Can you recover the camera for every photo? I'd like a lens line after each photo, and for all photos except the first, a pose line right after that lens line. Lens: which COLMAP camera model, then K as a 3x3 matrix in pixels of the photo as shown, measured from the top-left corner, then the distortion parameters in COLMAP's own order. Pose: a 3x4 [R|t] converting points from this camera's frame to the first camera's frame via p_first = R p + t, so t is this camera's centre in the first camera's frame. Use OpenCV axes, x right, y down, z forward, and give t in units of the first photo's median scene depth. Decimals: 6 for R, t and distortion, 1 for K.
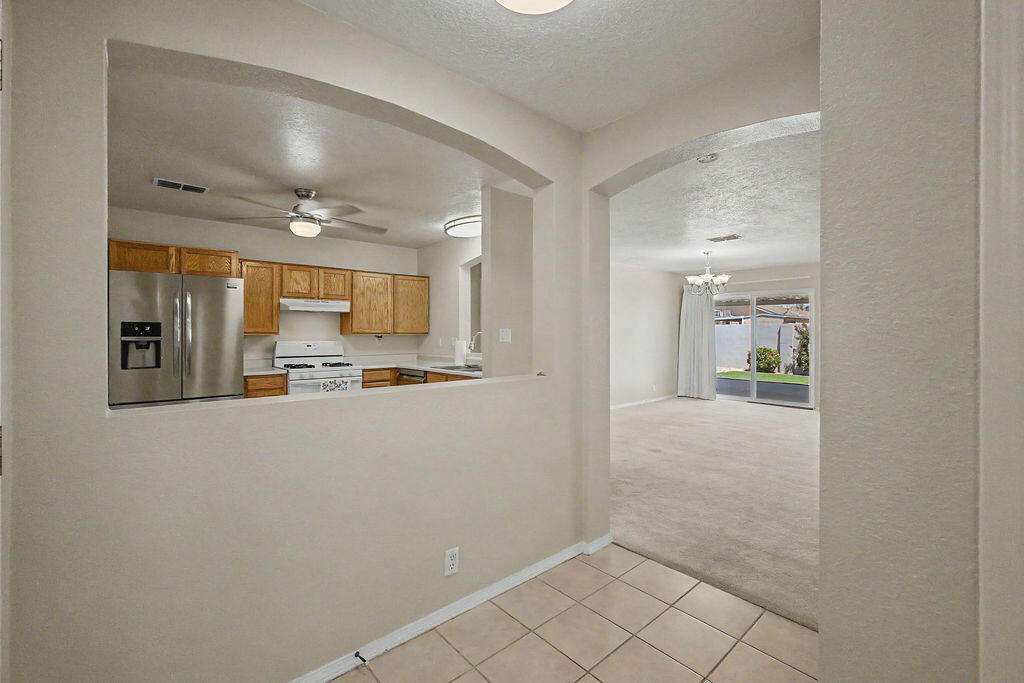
lens RADIAL K [[445.8, 0, 506.7], [0, 445.8, 334.1], [0, 0, 1]] dist [0.001346, 0.000052]
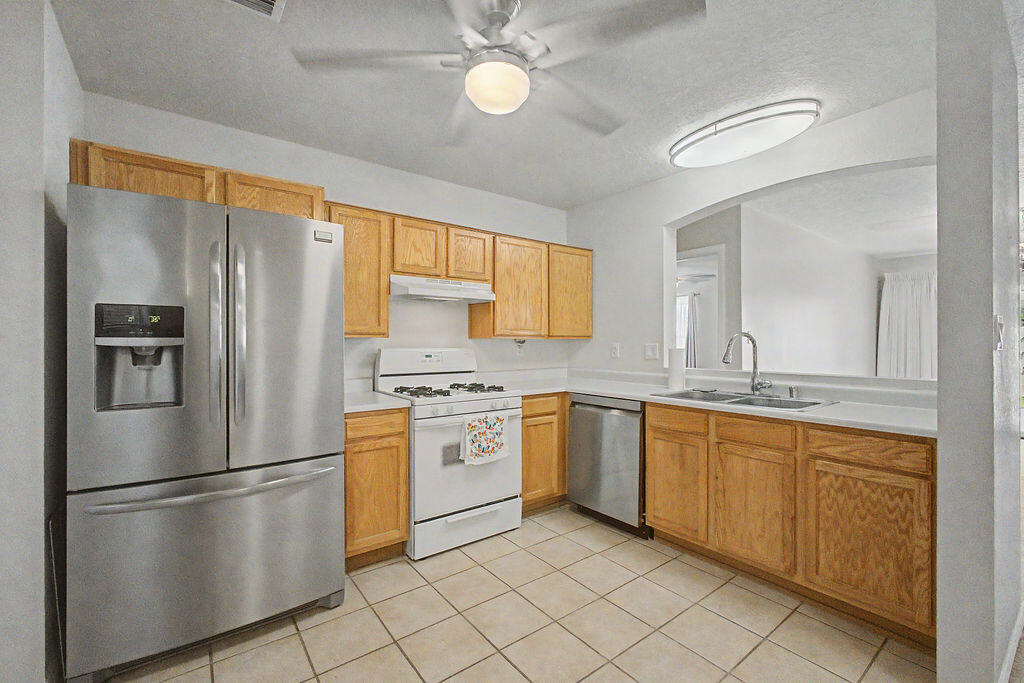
lens RADIAL K [[445.8, 0, 514.8], [0, 445.8, 341.2], [0, 0, 1]] dist [0.001346, 0.000052]
pose [[0.997660, -0.000052, -0.068374, -0.298922], [-0.000055, 0.999999, -0.001575, 0.007288], [0.068374, 0.001575, 0.997659, 0.420007]]
